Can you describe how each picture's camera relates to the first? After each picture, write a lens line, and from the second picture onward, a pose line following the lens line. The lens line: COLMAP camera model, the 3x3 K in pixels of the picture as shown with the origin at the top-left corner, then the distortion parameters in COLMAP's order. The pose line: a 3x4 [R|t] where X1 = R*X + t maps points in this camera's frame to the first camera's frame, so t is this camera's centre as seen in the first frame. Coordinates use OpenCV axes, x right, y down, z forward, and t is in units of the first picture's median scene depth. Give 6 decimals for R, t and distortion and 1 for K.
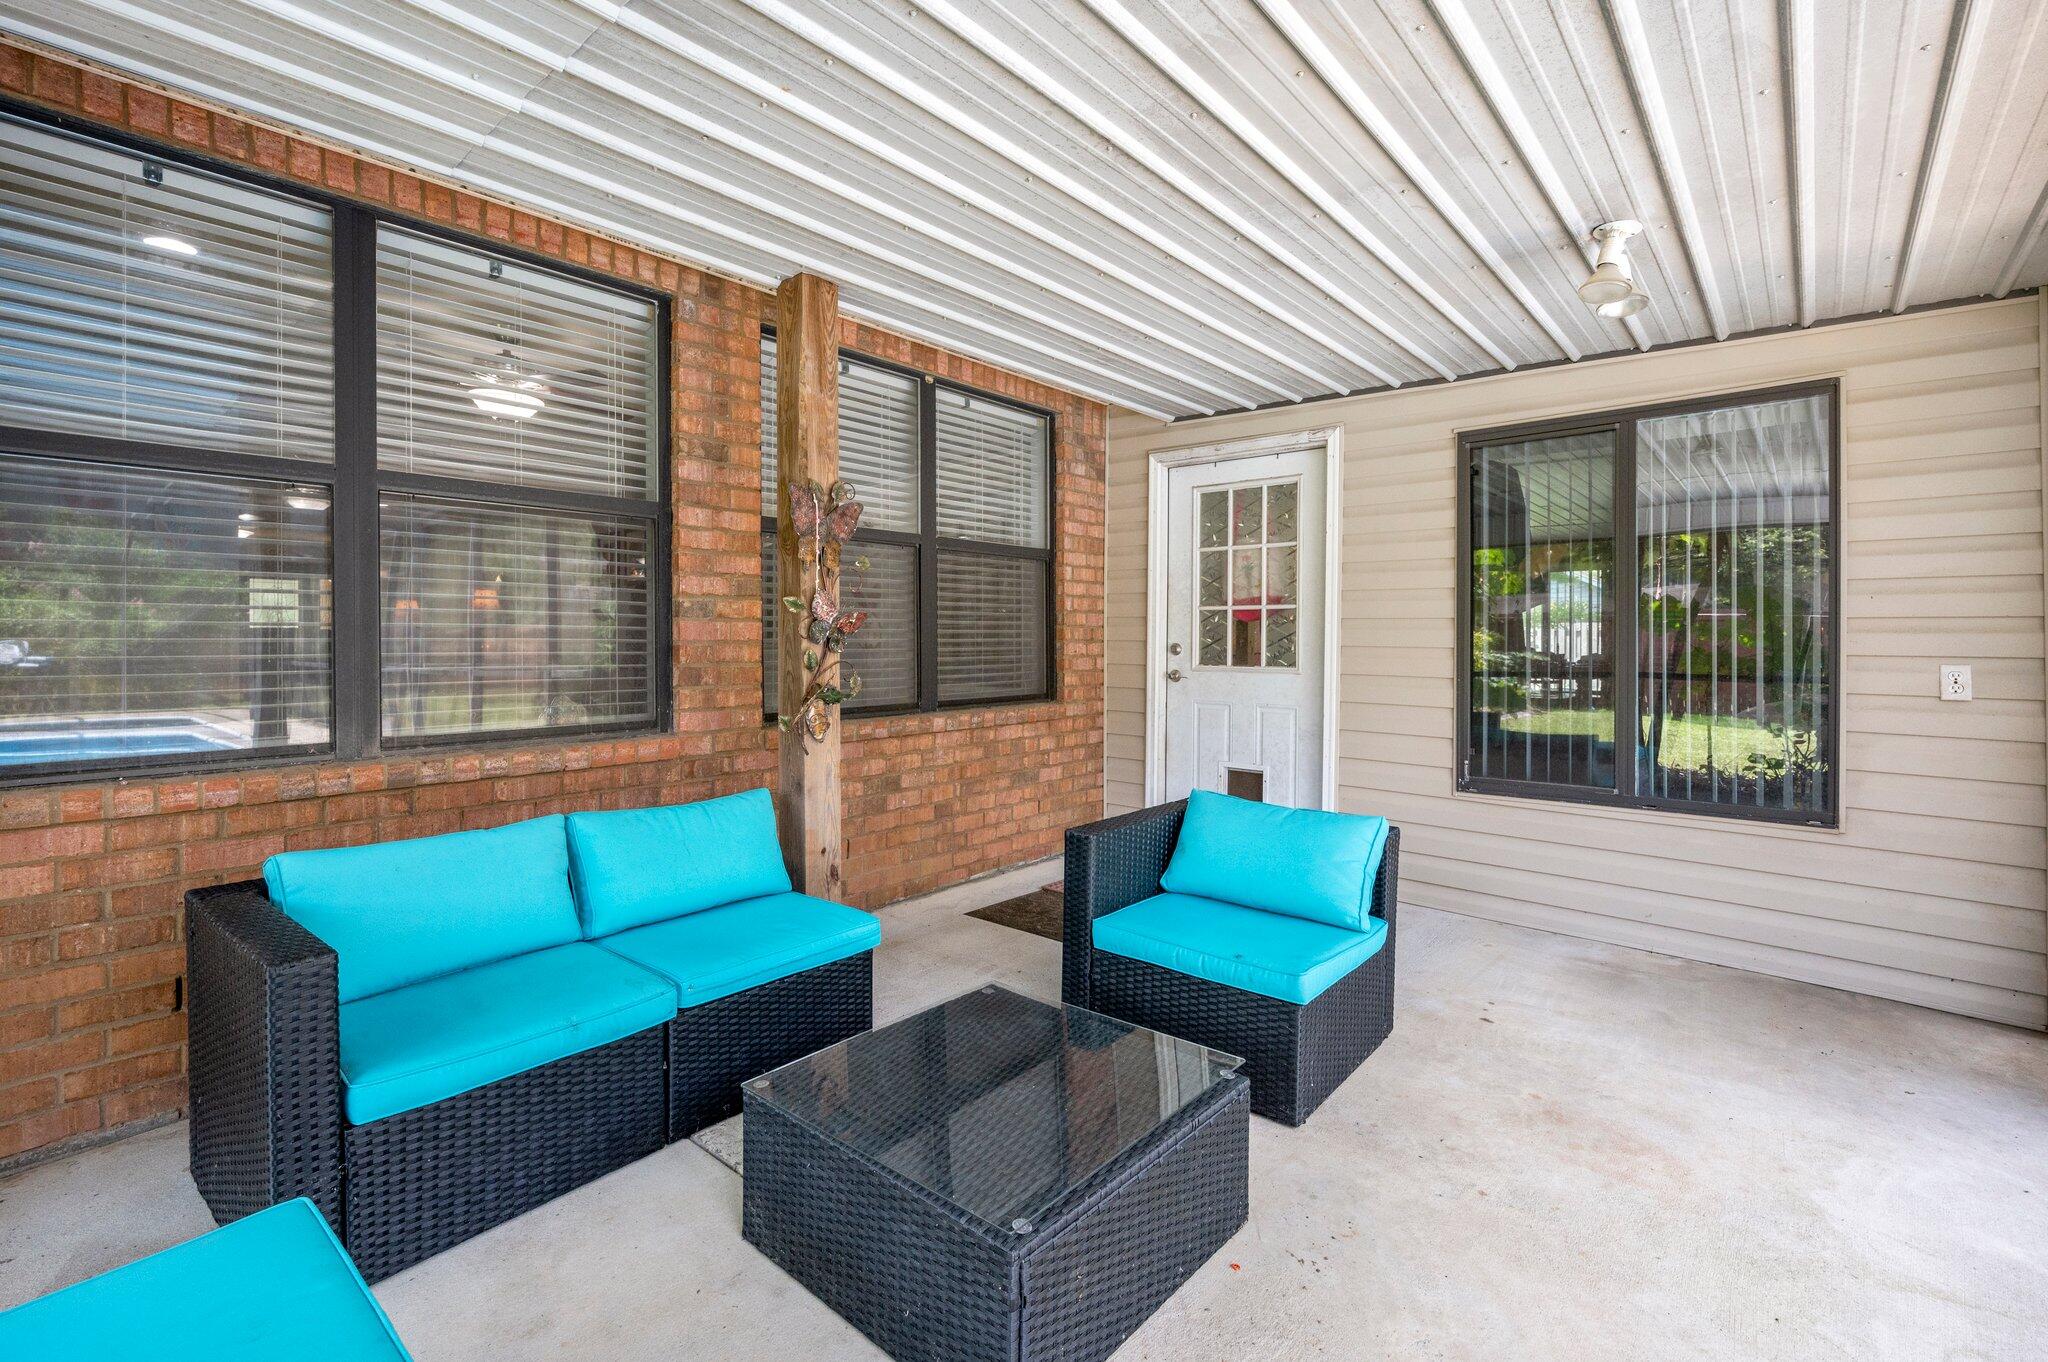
lens RADIAL K [[905.1, 0, 1021.7], [0, 905.1, 643.8], [0, 0, 1]] dist [0.008683, 0.000068]
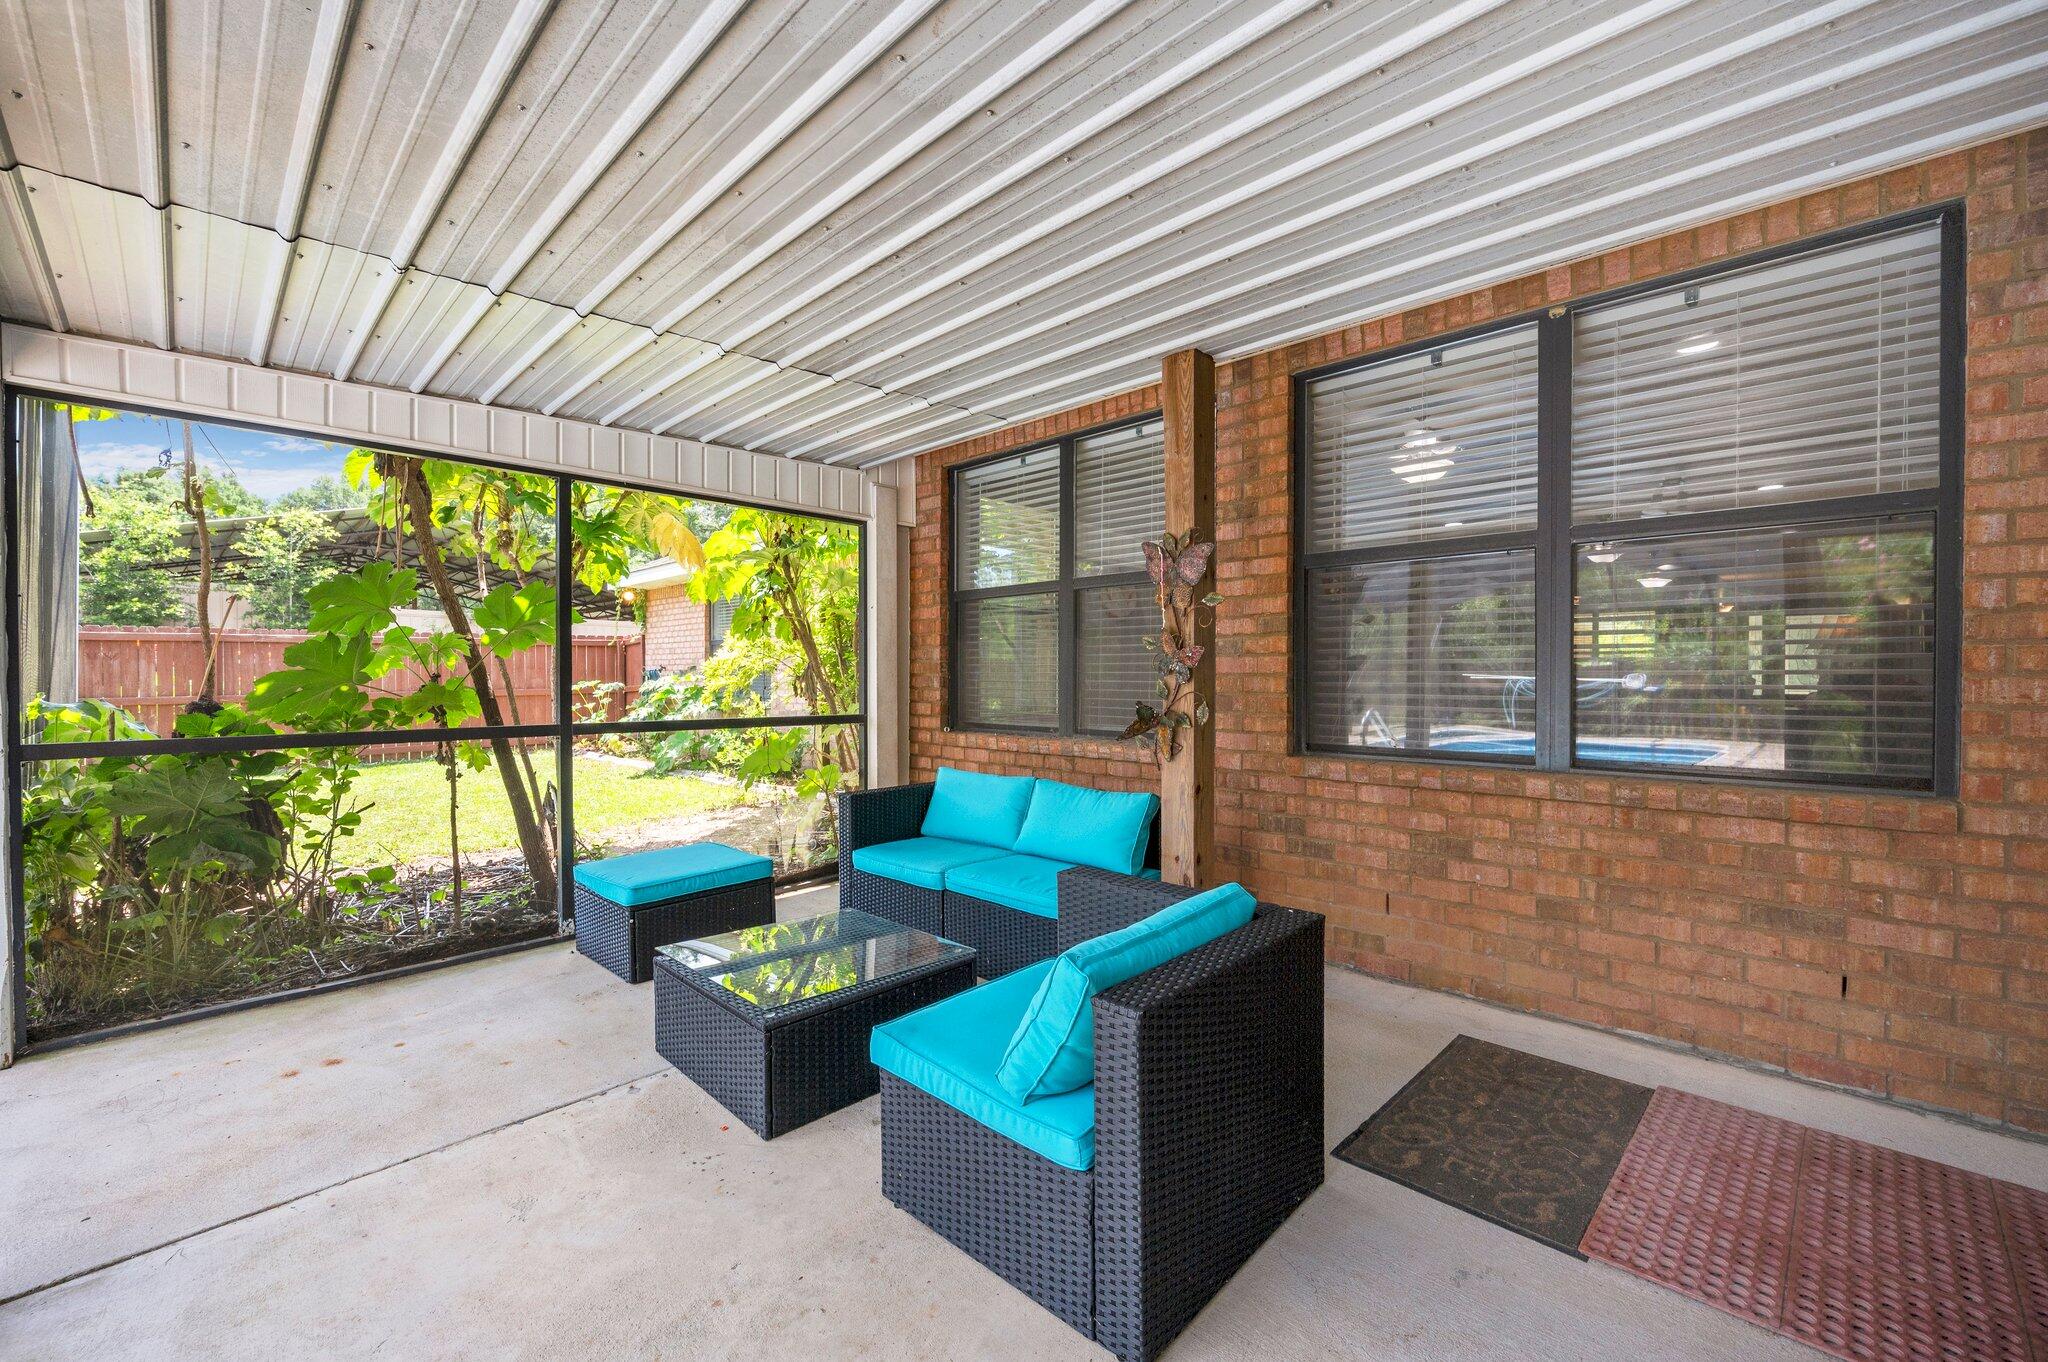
lens RADIAL K [[828.3, 0, 1024.0], [0, 828.3, 681.0], [0, 0, 1]] dist [-0.023981, 0.000261]
pose [[-0.050919, 0.002570, -0.998699, 0.718311], [-0.009788, 0.999947, 0.003072, 0.005833], [0.998655, 0.009932, -0.050891, 0.754907]]
